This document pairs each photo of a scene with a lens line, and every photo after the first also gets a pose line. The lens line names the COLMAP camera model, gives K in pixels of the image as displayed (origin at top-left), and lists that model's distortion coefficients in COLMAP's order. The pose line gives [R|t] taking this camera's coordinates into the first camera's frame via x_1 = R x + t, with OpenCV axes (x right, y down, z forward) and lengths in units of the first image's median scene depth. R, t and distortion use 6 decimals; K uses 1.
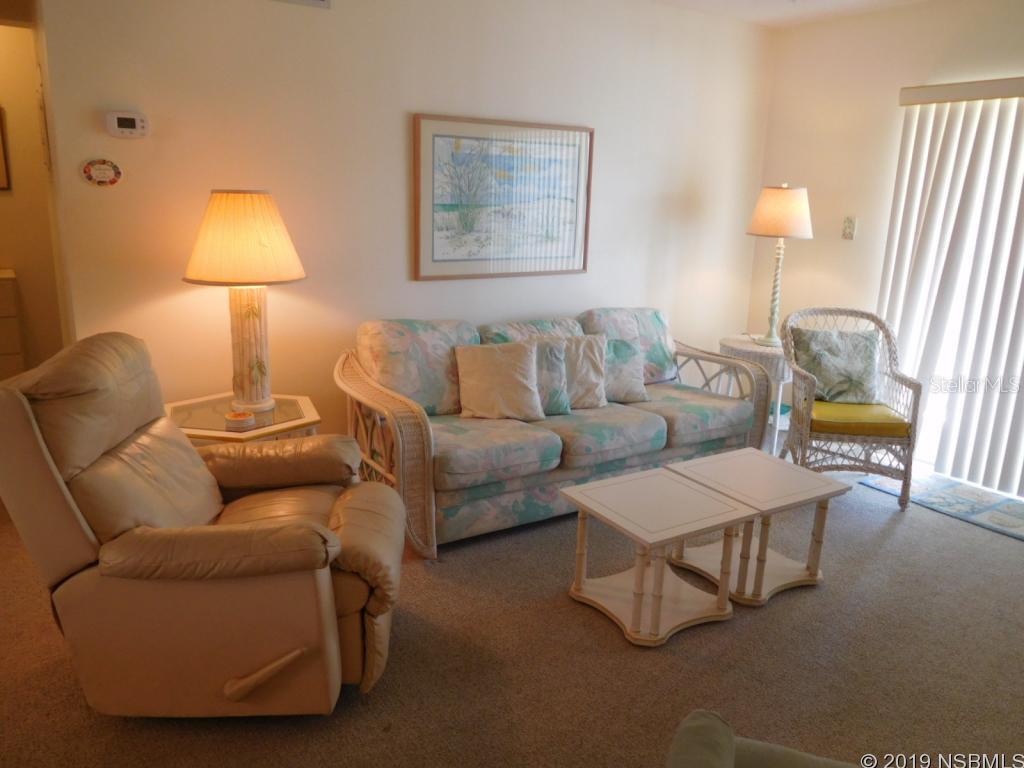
lens RADIAL K [[766.4, 0, 514.5], [0, 766.4, 384.1], [0, 0, 1]] dist [-0.016392, 0.004116]
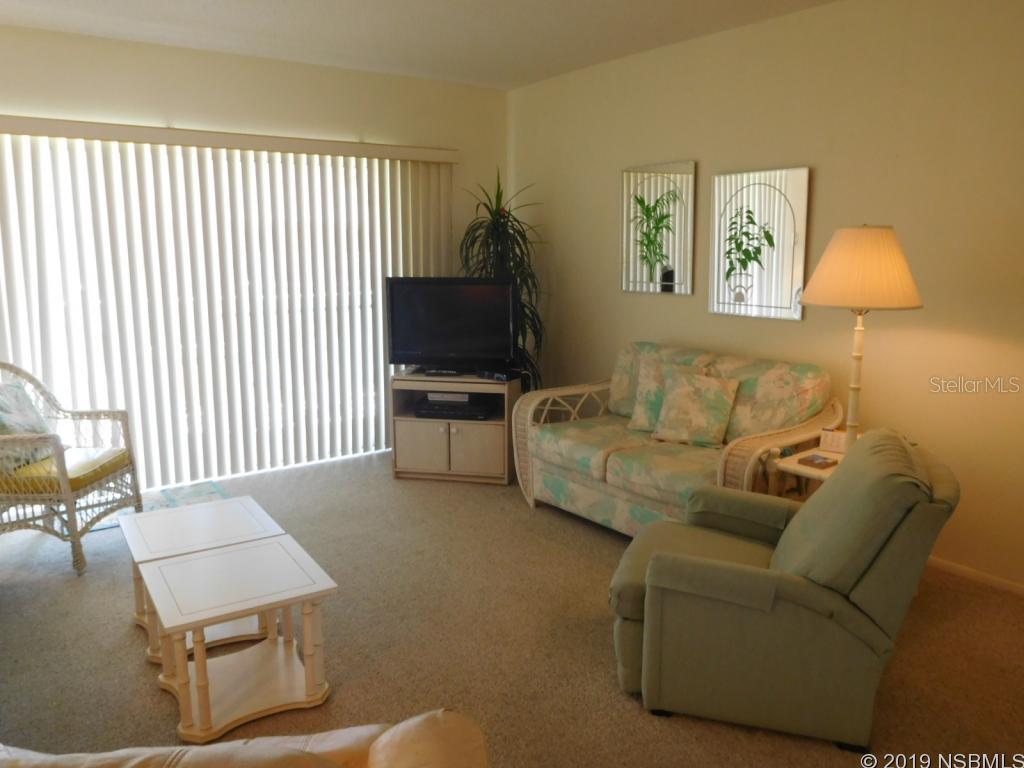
lens RADIAL K [[766.4, 0, 514.5], [0, 766.4, 384.1], [0, 0, 1]] dist [-0.016392, 0.004116]
pose [[-0.023423, -0.215659, 0.976188, -0.478568], [0.239544, 0.946800, 0.214914, -0.128572], [-0.970603, 0.238874, 0.029483, 0.439899]]
